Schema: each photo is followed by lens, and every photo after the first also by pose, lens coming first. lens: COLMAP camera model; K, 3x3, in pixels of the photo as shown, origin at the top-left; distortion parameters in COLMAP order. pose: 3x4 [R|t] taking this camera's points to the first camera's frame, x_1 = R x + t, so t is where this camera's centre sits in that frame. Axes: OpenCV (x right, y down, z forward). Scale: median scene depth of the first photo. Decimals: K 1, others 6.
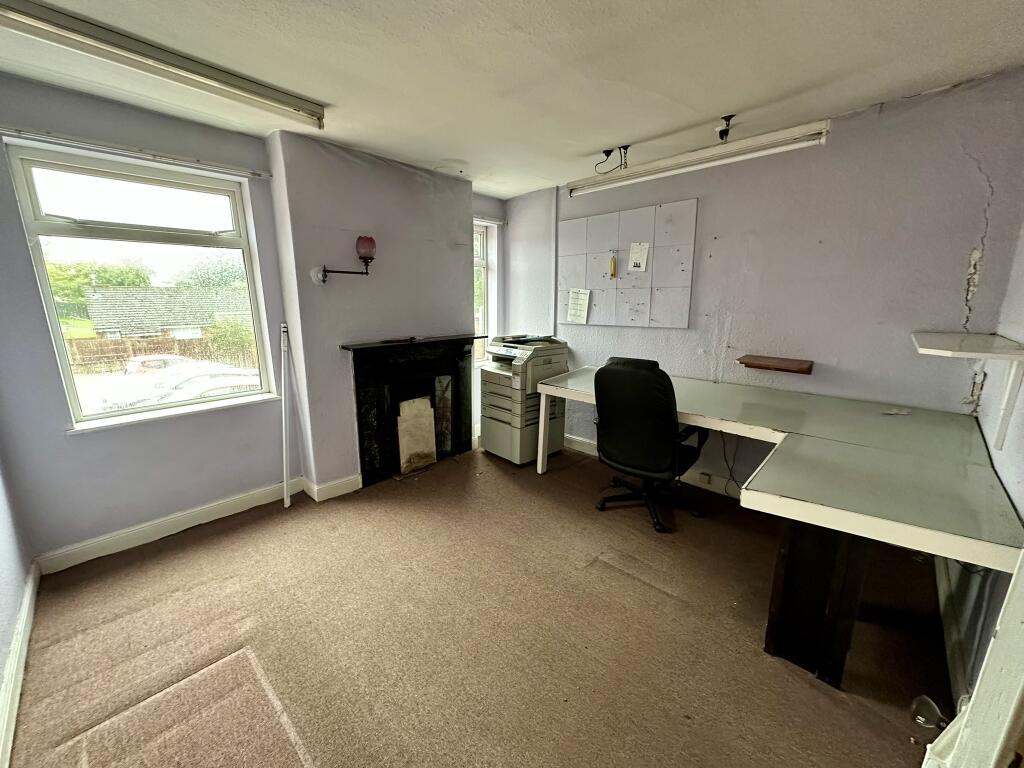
lens RADIAL K [[405.6, 0, 513.3], [0, 405.6, 384.8], [0, 0, 1]] dist [-0.001966, 0.000272]
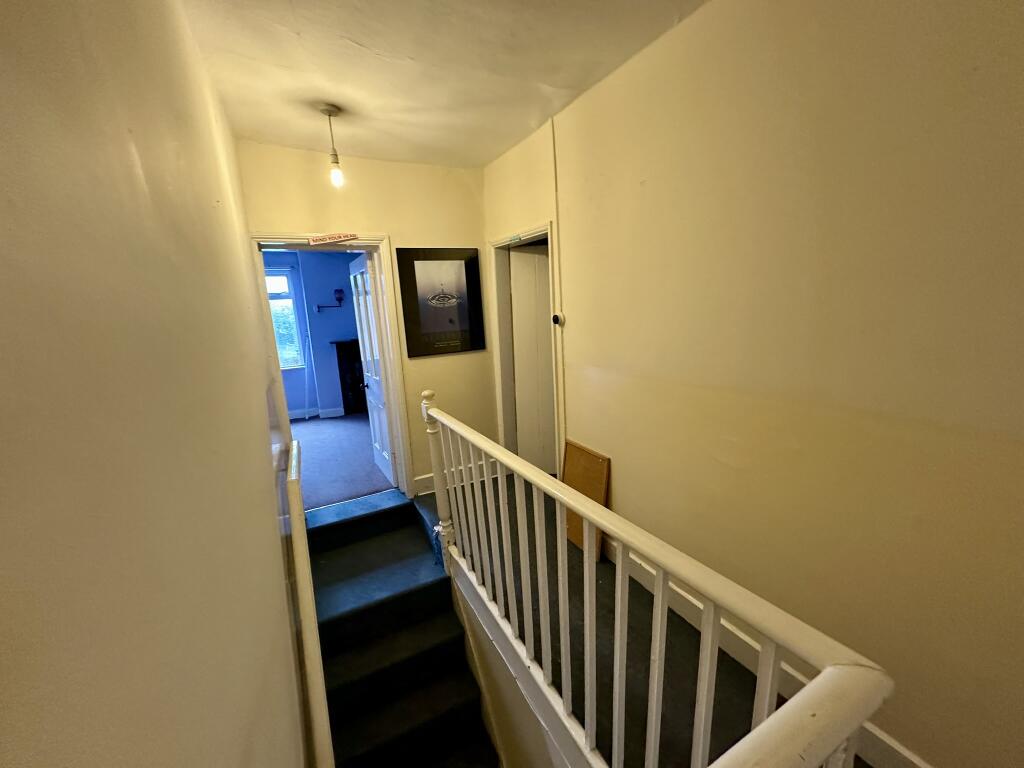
lens RADIAL K [[405.6, 0, 510.3], [0, 405.6, 386.0], [0, 0, 1]] dist [-0.001966, 0.000272]
pose [[0.947903, 0.012205, -0.318324, 1.129567], [-0.021800, 0.999409, -0.026596, 0.167351], [0.317811, 0.032150, 0.947609, -0.675690]]
